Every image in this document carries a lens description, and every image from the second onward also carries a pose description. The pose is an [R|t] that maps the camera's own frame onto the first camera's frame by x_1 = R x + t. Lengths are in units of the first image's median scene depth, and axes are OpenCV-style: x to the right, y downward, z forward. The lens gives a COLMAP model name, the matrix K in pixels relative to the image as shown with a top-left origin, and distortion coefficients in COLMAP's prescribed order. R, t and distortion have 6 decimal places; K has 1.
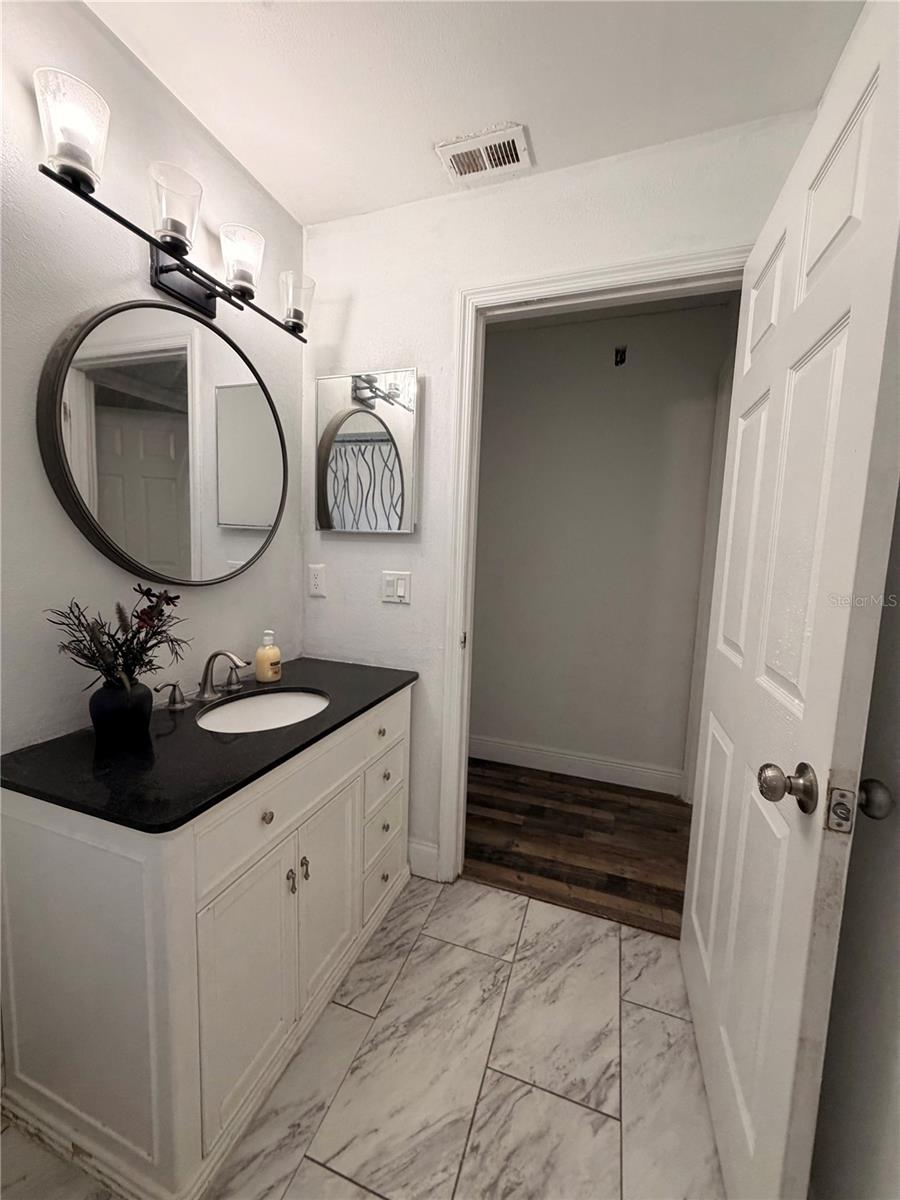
lens RADIAL K [[479.1, 0, 447.1], [0, 479.1, 599.0], [0, 0, 1]] dist [-0.000303, 0.000299]
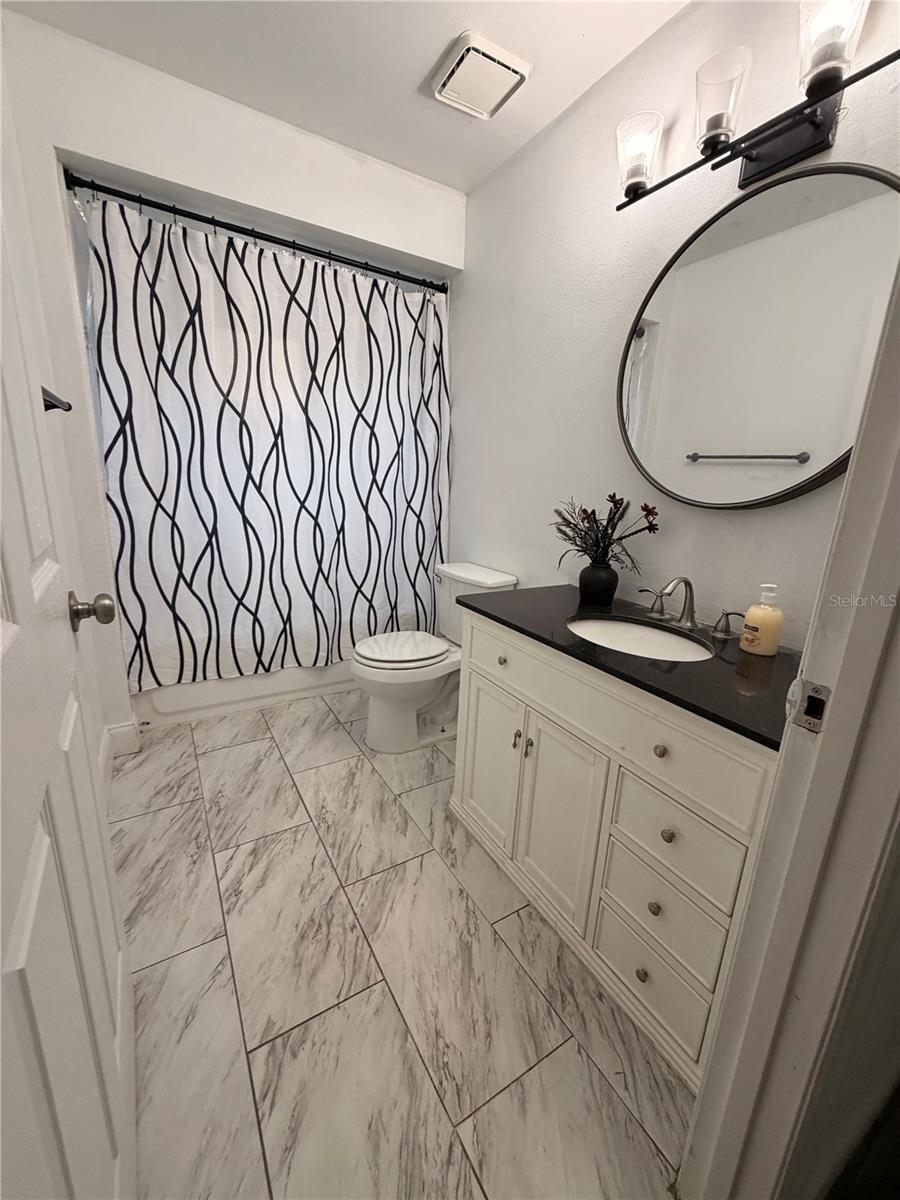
lens RADIAL K [[479.1, 0, 450.0], [0, 479.1, 597.5], [0, 0, 1]] dist [-0.000303, 0.000299]
pose [[-0.626471, 0.132645, -0.768075, 0.588706], [-0.149037, 0.946846, 0.285080, -0.058311], [0.765063, 0.293066, -0.573403, 1.302731]]
